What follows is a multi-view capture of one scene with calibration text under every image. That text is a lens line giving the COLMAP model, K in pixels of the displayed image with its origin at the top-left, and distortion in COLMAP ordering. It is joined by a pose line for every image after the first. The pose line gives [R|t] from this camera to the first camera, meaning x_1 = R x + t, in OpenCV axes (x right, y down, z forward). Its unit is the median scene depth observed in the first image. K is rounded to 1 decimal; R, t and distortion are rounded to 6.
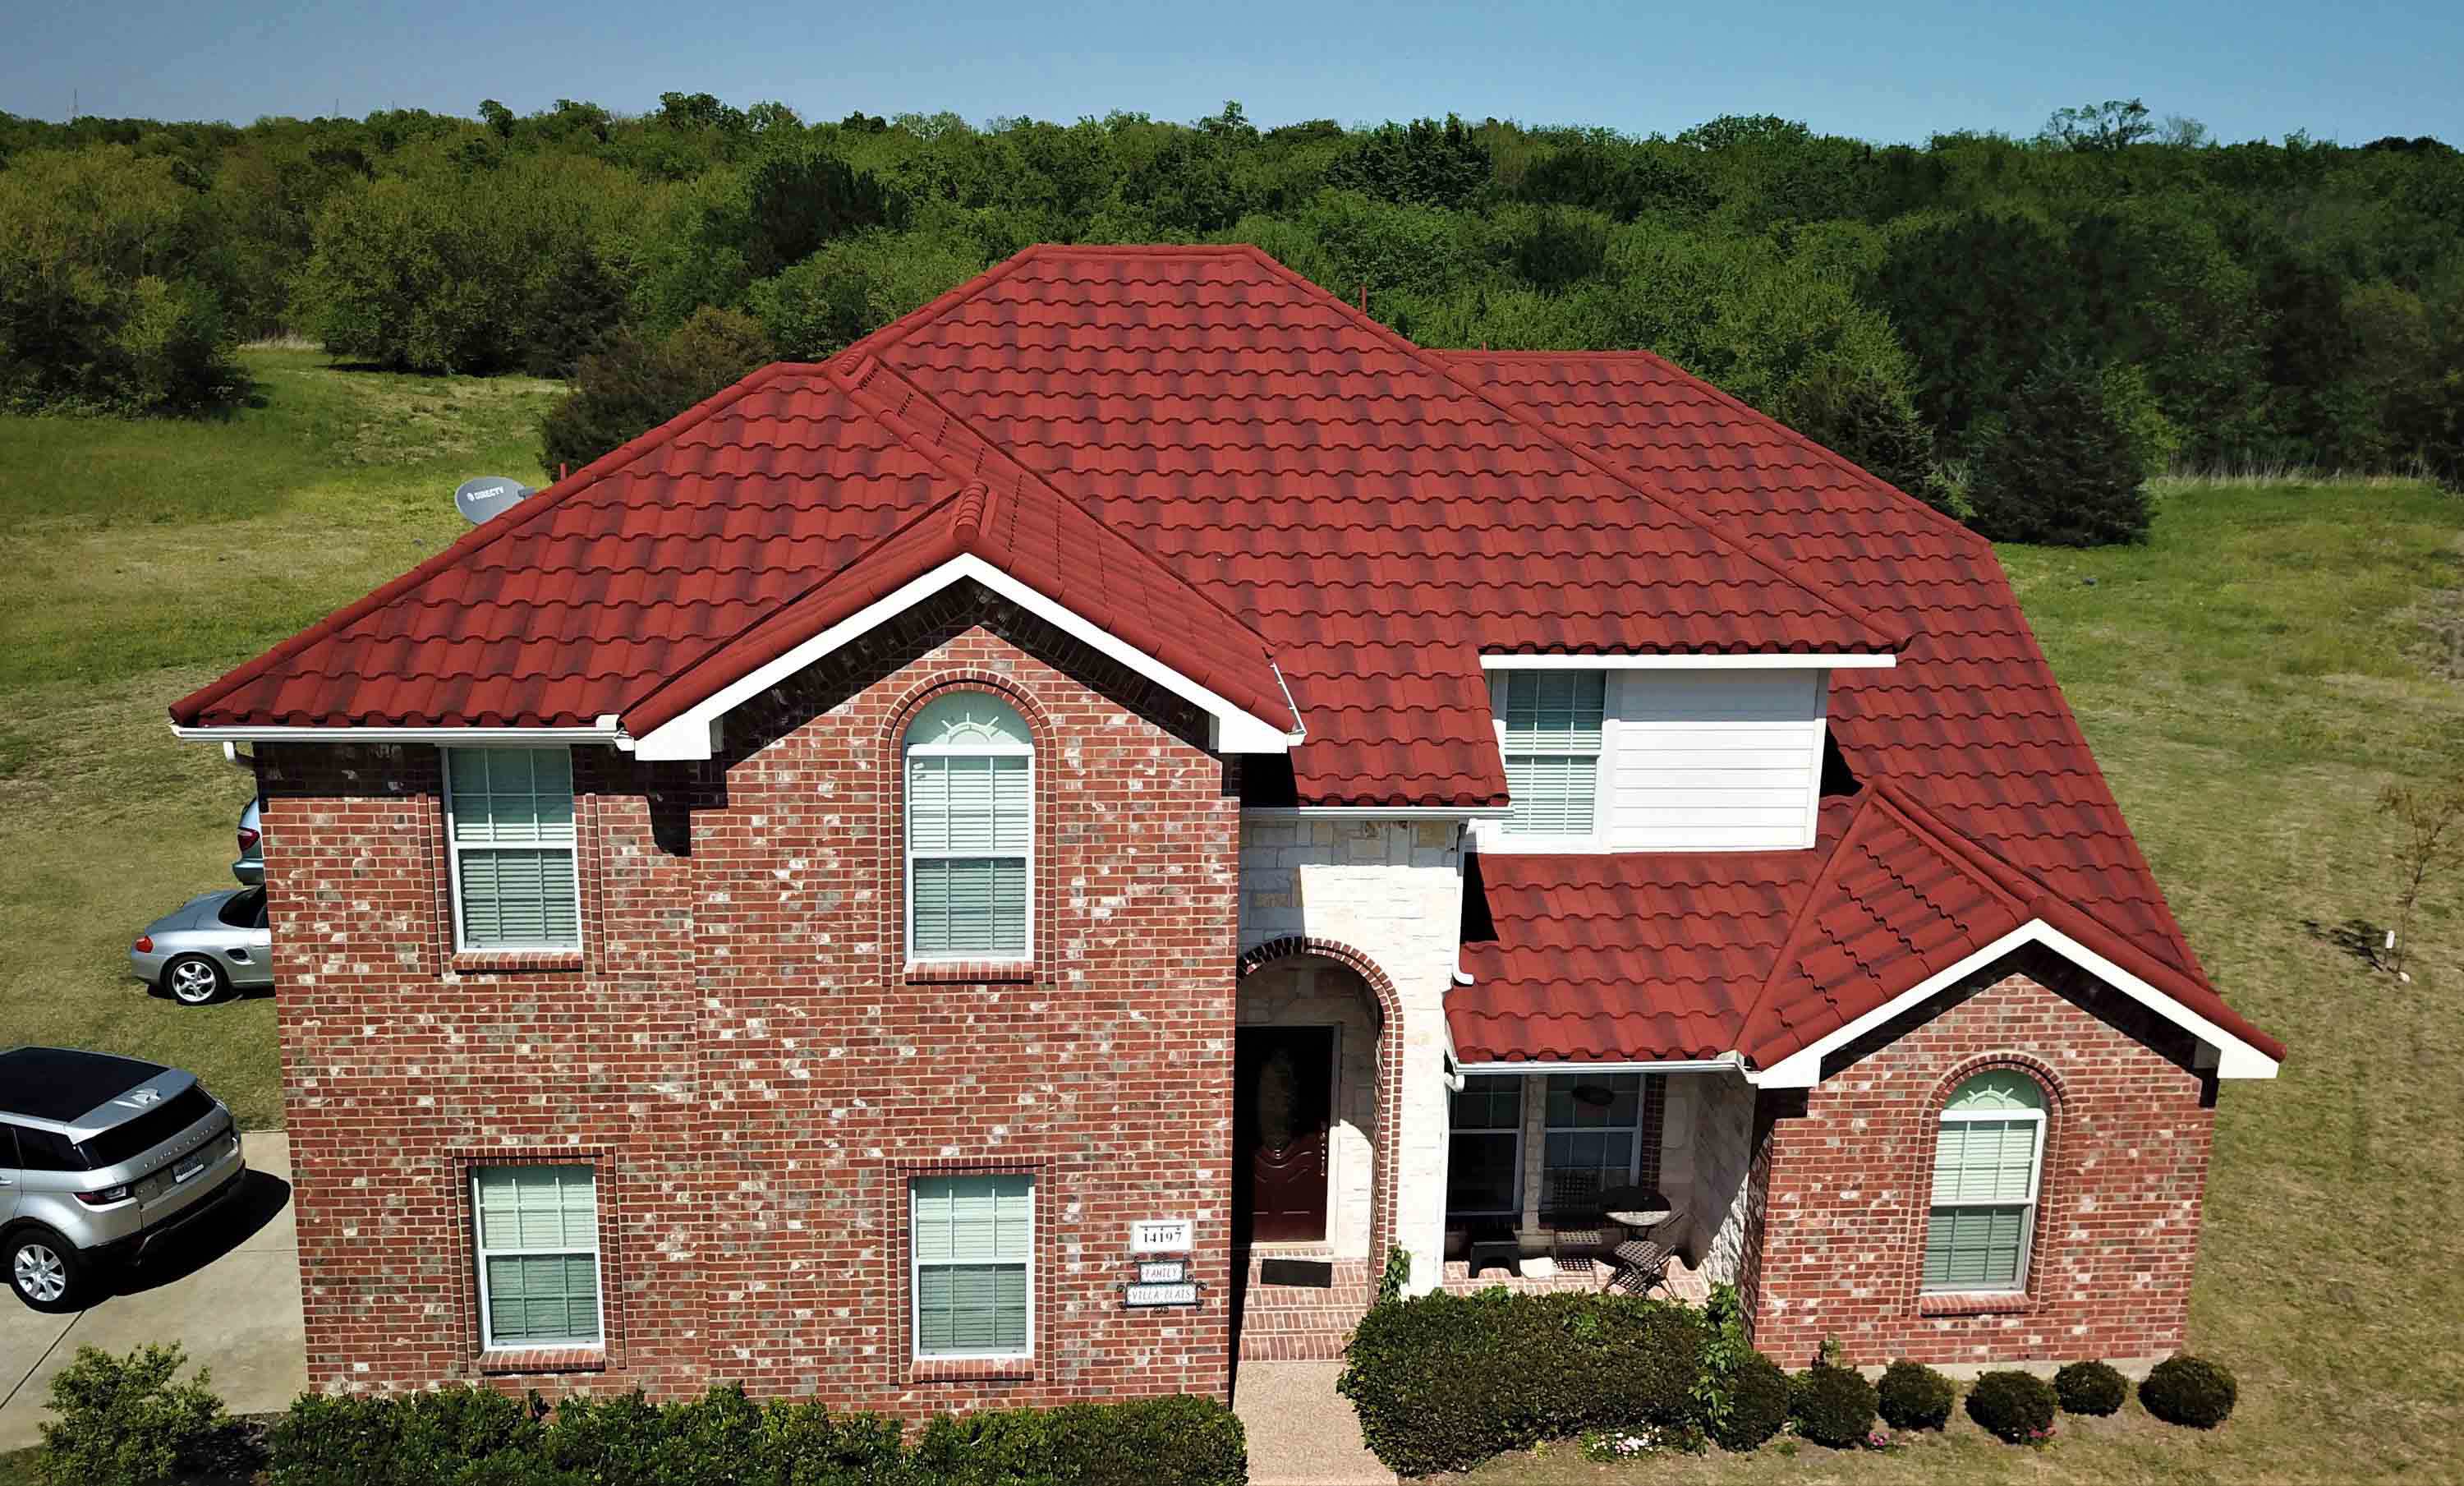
lens RADIAL K [[2050.7, 0, 1229.6], [0, 2050.7, 755.6], [0, 0, 1]] dist [0.016476, -0.051057]
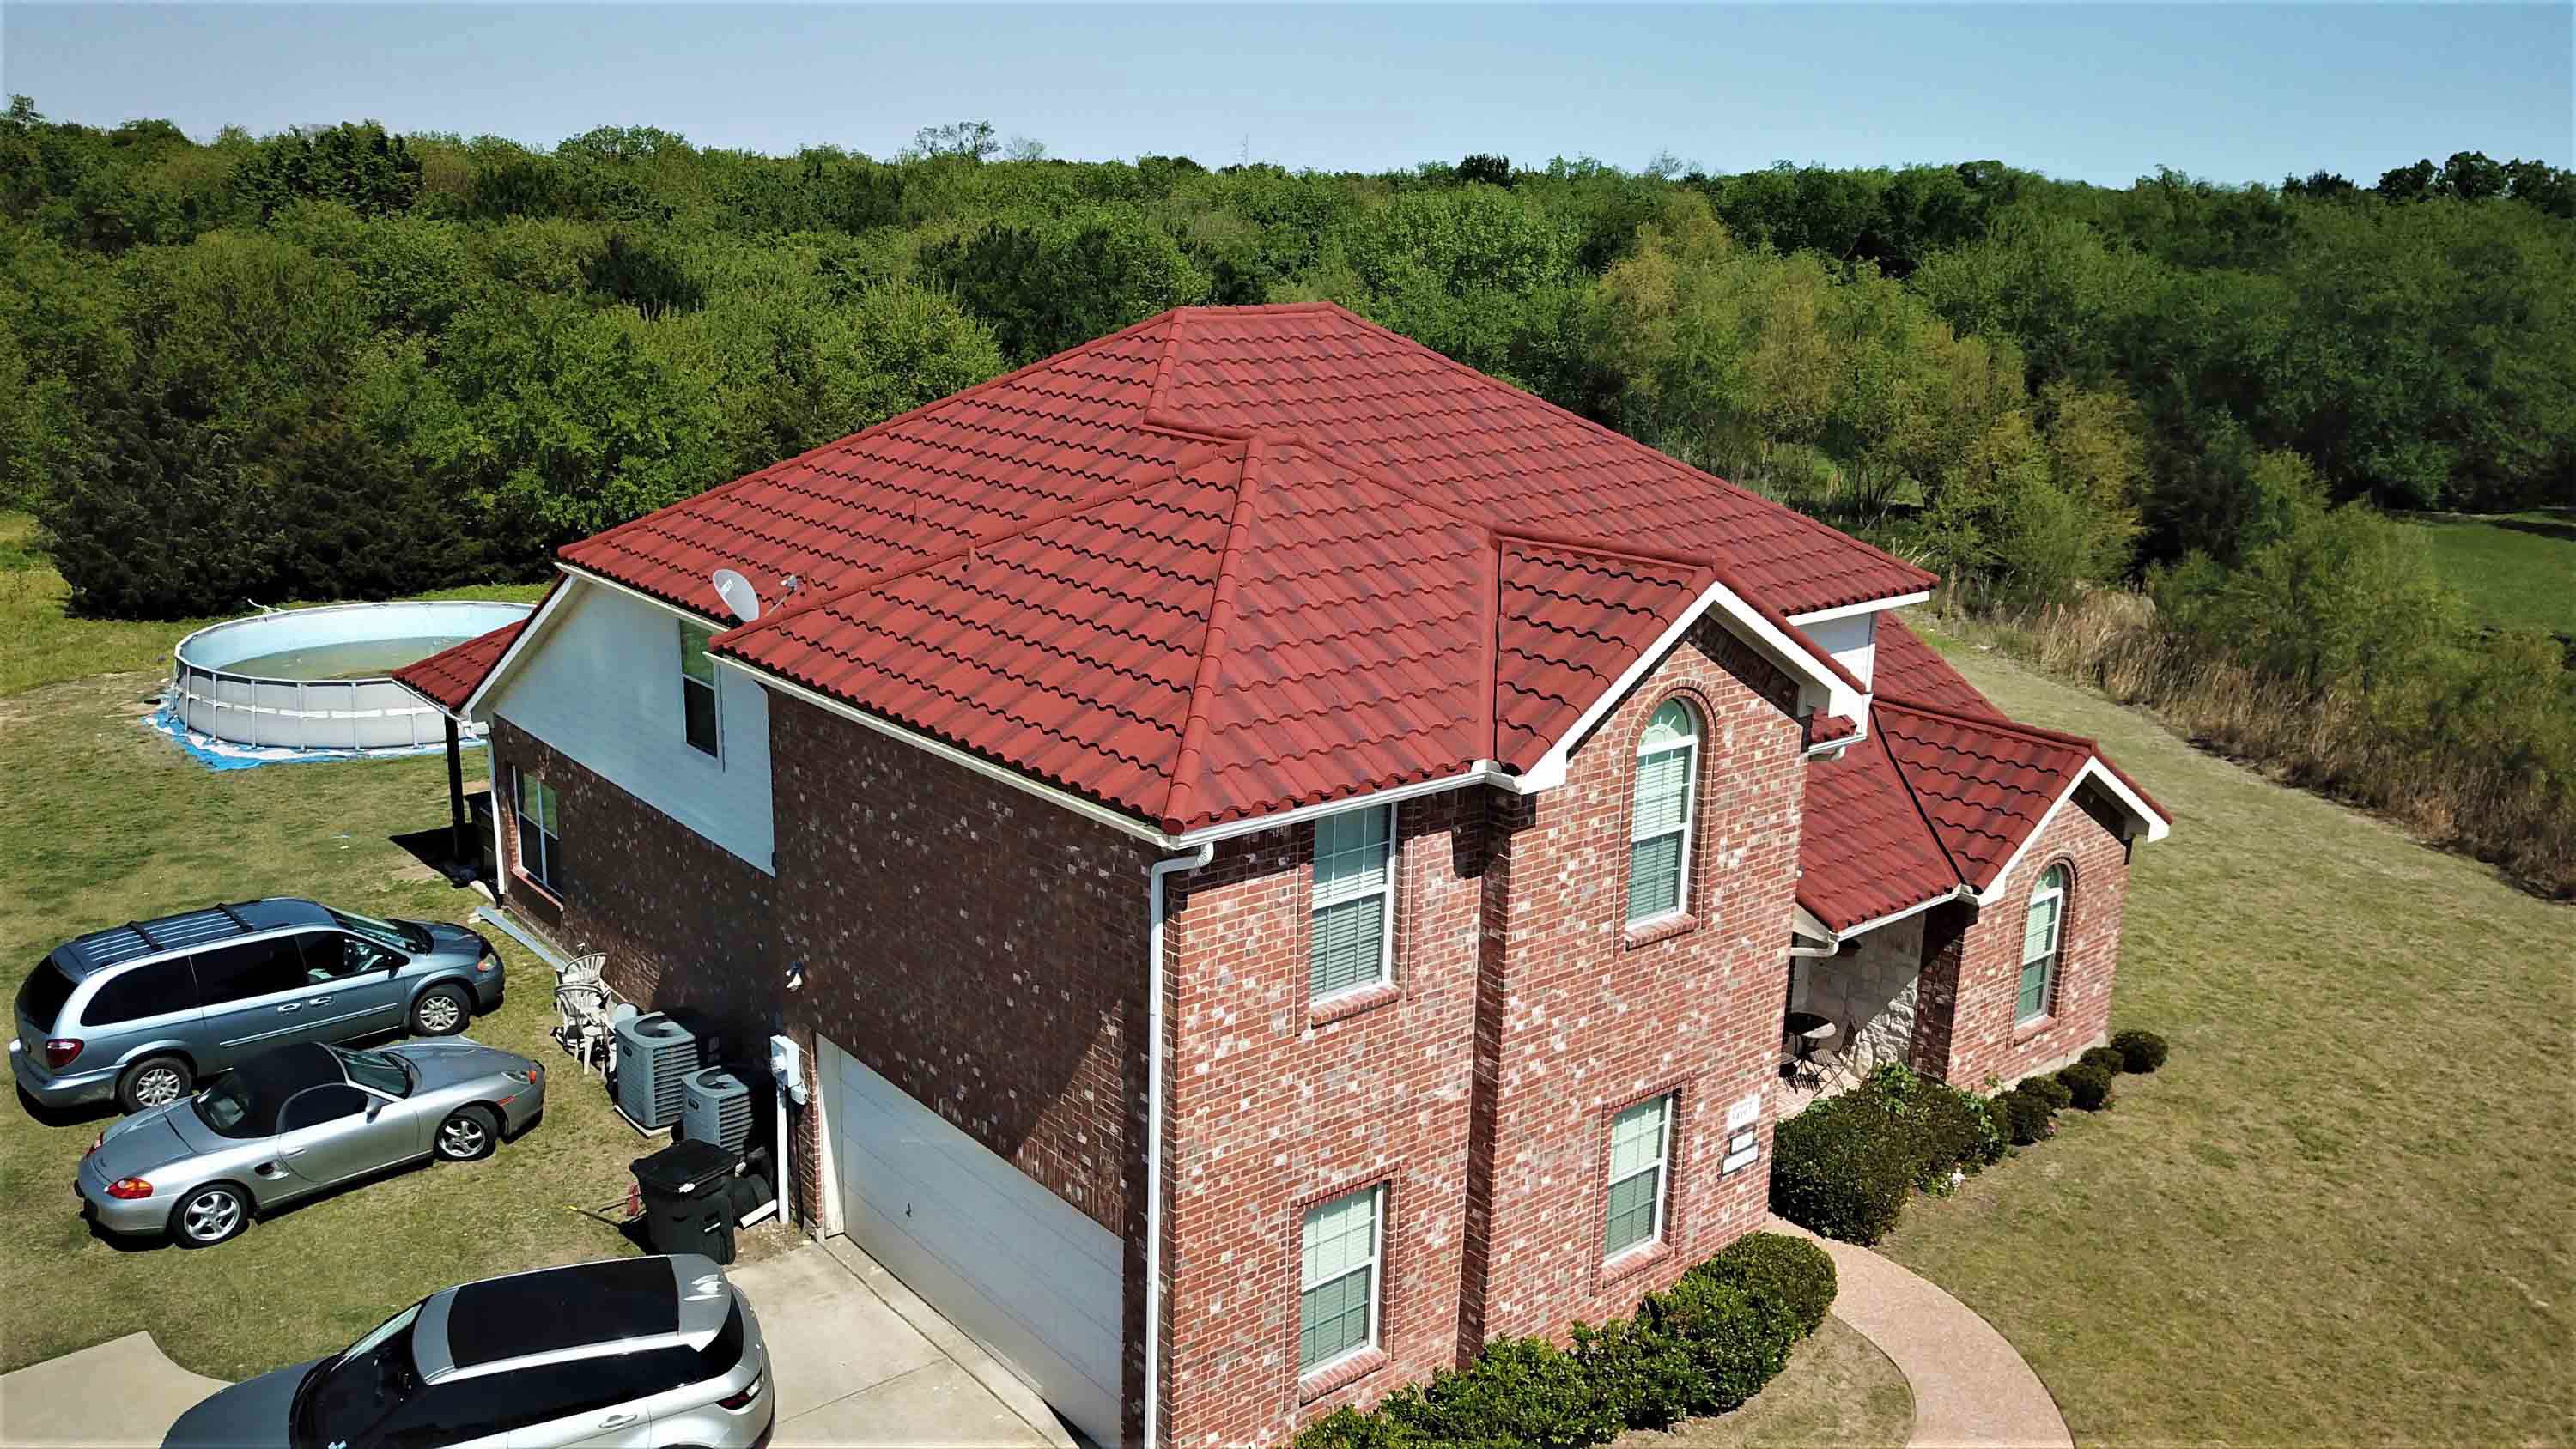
lens RADIAL K [[1959.5, 0, 1302.5], [0, 1959.5, 717.9], [0, 0, 1]] dist [-0.034571, 0.013061]
pose [[0.812298, -0.140248, 0.566130, -0.921238], [0.142887, 0.988932, 0.039971, -0.092634], [-0.565469, 0.048424, 0.823347, 0.164700]]
